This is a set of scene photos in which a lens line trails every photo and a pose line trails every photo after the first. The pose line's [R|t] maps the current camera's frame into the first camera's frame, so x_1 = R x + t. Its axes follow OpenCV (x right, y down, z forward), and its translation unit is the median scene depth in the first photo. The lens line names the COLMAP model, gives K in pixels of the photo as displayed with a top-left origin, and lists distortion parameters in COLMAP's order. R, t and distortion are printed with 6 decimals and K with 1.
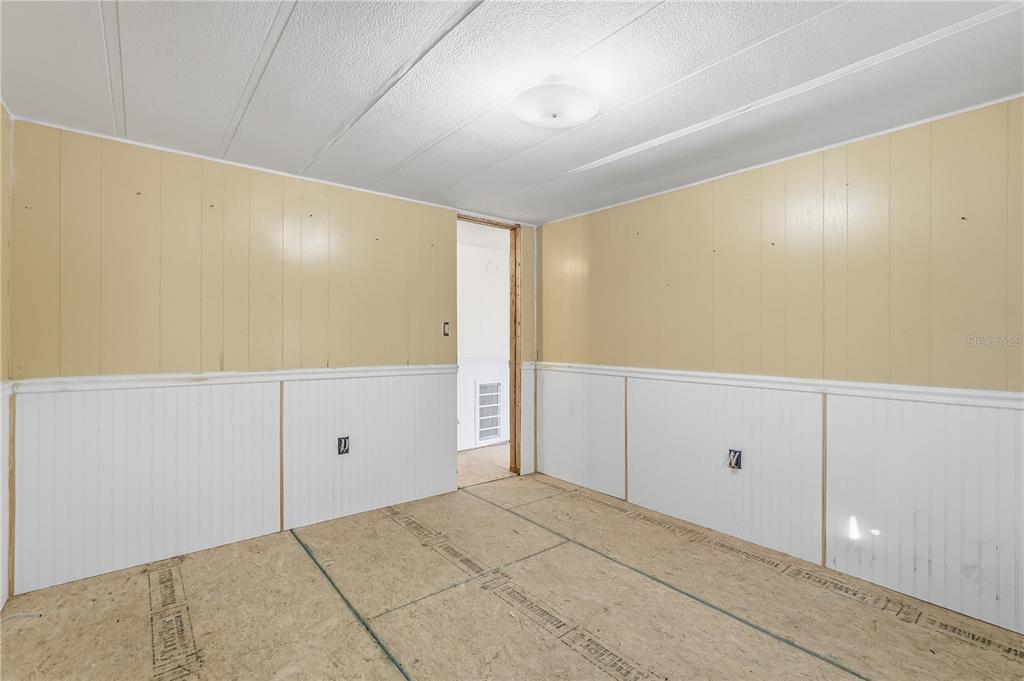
lens RADIAL K [[452.7, 0, 514.1], [0, 452.7, 341.6], [0, 0, 1]] dist [-0.009607, 0.003370]
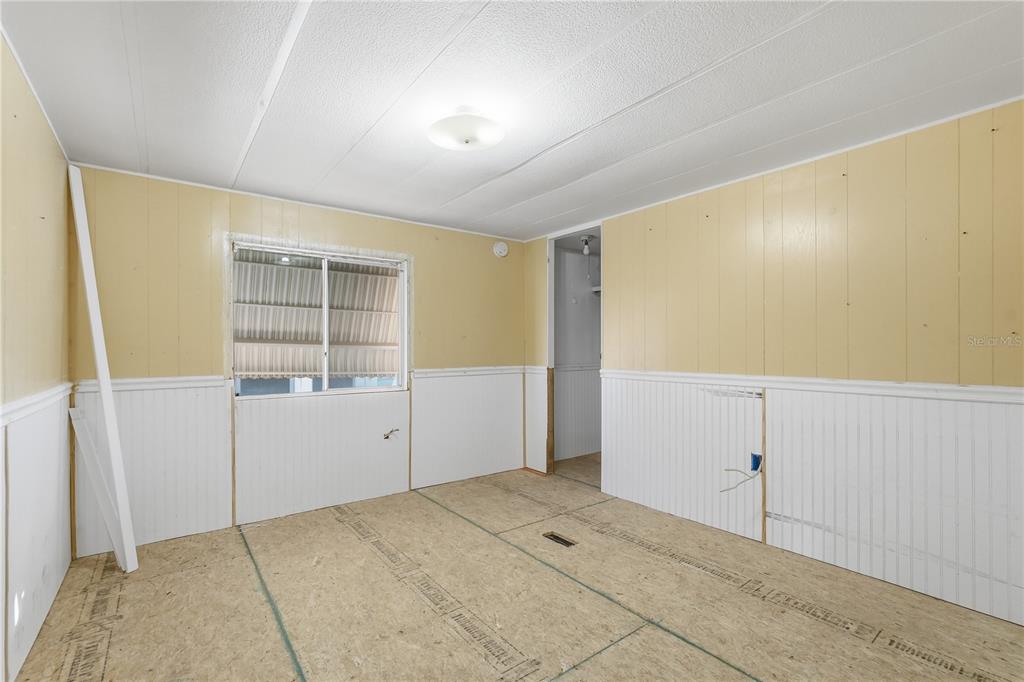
lens RADIAL K [[452.7, 0, 511.8], [0, 452.7, 344.8], [0, 0, 1]] dist [-0.009607, 0.003370]
pose [[-0.999238, -0.000001, 0.039030, -0.062135], [0.000000, 1.000000, 0.000022, 0.000425], [-0.039030, 0.000022, -0.999238, 1.993160]]
